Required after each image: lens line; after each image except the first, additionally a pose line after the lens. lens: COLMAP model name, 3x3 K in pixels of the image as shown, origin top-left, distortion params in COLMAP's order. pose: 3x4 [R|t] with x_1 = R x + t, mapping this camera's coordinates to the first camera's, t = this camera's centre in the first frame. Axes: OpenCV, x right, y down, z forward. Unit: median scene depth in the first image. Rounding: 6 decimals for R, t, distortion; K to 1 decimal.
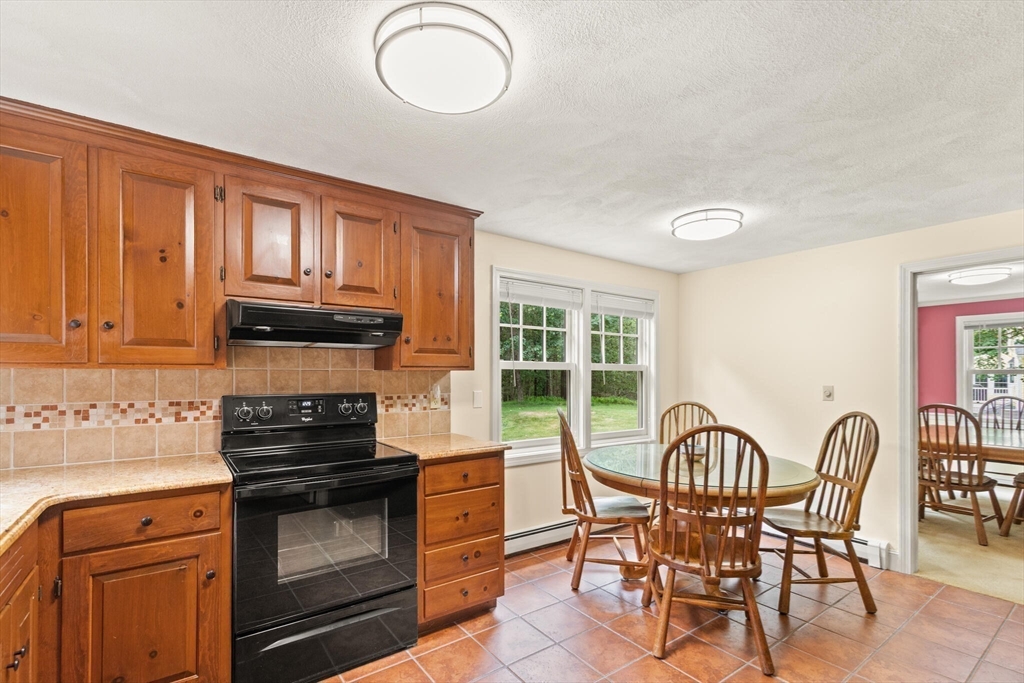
lens RADIAL K [[464.8, 0, 513.1], [0, 464.8, 379.4], [0, 0, 1]] dist [0.001479, -0.000140]
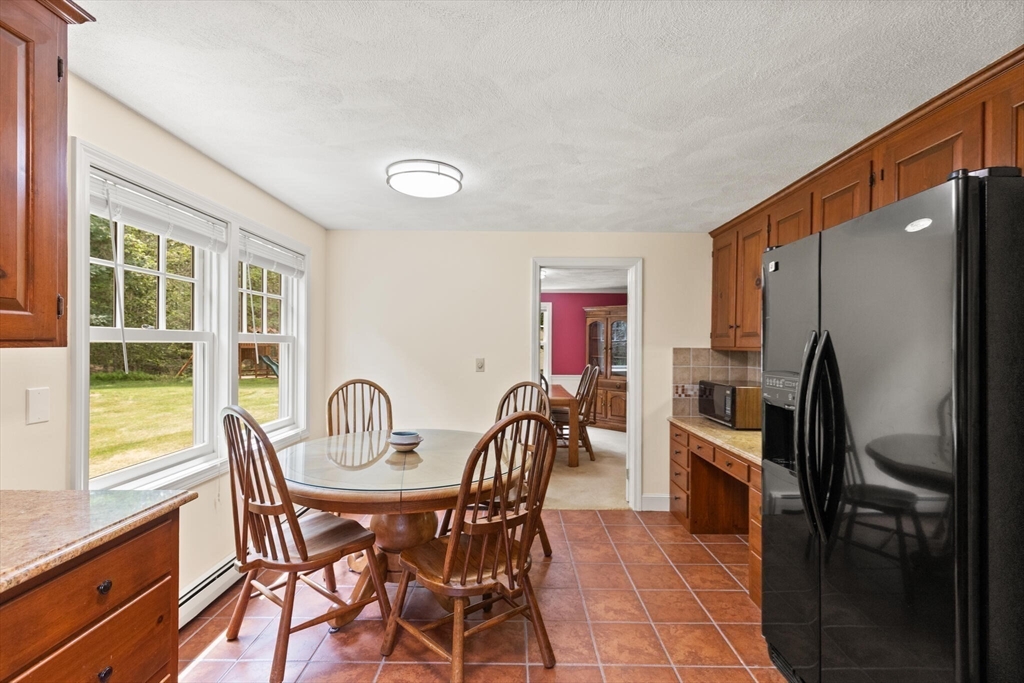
lens RADIAL K [[462.1, 0, 515.2], [0, 462.1, 347.9], [0, 0, 1]] dist [0.011838, -0.001351]
pose [[0.599623, -0.006057, 0.800260, -0.157211], [0.004568, 0.999981, 0.004146, -0.015913], [-0.800270, 0.001169, 0.599639, 0.294839]]
